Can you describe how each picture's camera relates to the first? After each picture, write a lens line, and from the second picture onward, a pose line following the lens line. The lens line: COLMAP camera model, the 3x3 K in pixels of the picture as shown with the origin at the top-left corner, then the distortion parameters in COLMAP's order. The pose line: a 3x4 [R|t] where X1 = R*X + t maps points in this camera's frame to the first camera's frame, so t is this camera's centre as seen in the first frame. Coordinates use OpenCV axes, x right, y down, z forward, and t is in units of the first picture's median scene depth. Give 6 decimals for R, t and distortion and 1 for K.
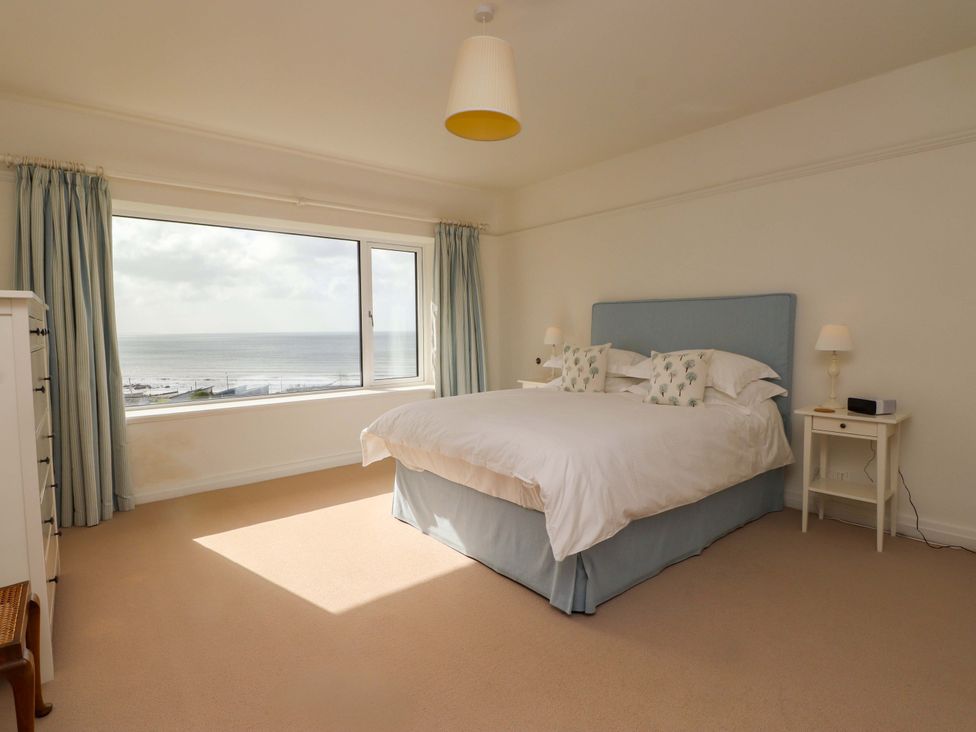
lens RADIAL K [[514.1, 0, 476.4], [0, 514.1, 363.7], [0, 0, 1]] dist [-0.014884, -0.002314]
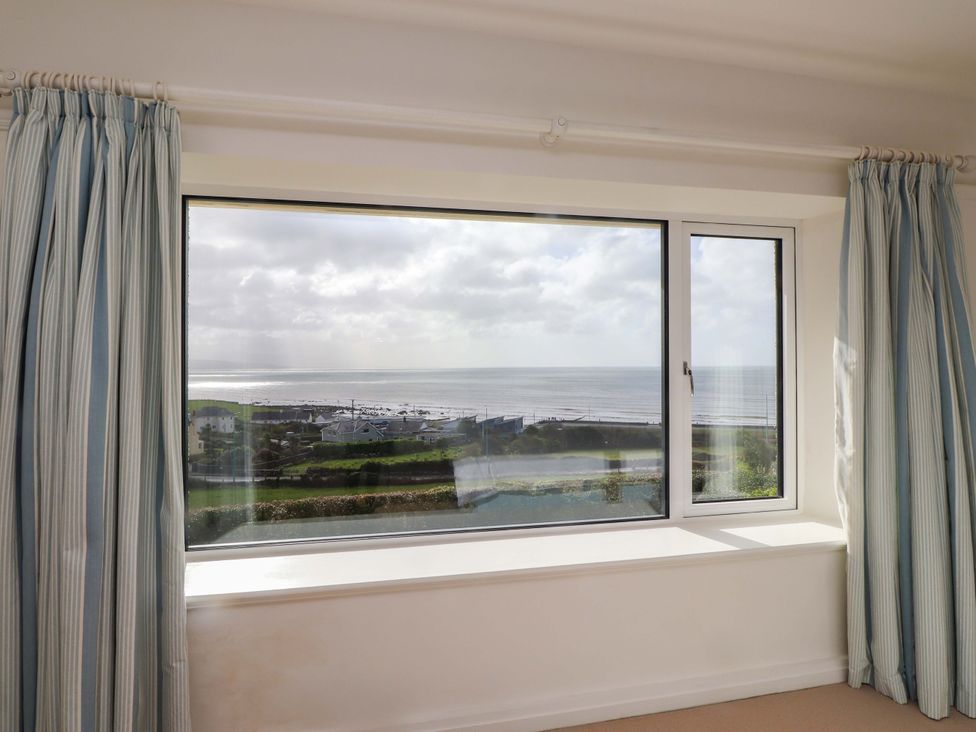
lens RADIAL K [[514.1, 0, 476.4], [0, 514.1, 363.7], [0, 0, 1]] dist [-0.014884, -0.002314]
pose [[0.888731, 0.002265, -0.458424, -0.161305], [-0.034969, 0.997409, -0.062866, -0.063522], [0.457094, 0.071901, 0.886507, 0.483542]]
